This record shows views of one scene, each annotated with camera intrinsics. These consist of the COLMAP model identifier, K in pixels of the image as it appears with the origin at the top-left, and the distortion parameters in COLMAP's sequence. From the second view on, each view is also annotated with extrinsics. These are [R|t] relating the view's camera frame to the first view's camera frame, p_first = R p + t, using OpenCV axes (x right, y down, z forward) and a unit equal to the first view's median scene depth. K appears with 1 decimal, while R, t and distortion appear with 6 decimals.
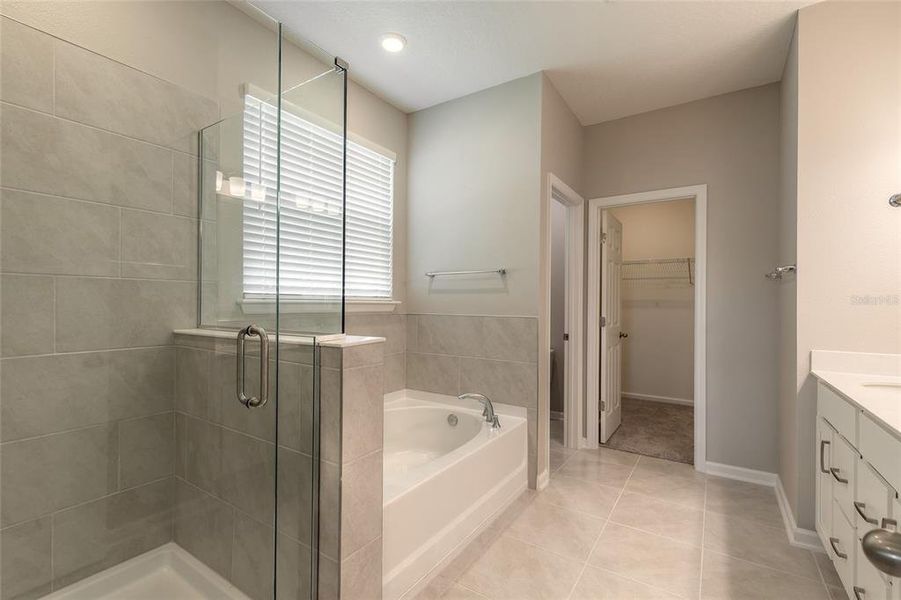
lens RADIAL K [[408.5, 0, 449.2], [0, 408.5, 301.4], [0, 0, 1]] dist [0.013512, -0.001987]
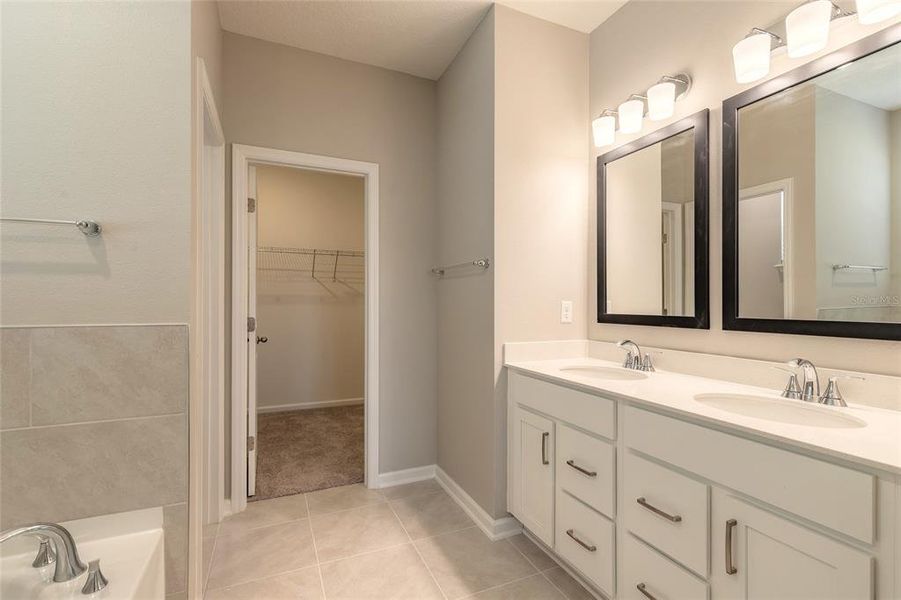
lens RADIAL K [[408.5, 0, 450.9], [0, 408.5, 303.1], [0, 0, 1]] dist [0.013512, -0.001987]
pose [[0.544297, -0.008454, 0.838850, -0.037452], [-0.004242, 0.999909, 0.012829, 0.003402], [-0.838882, -0.010541, 0.544212, 0.410041]]
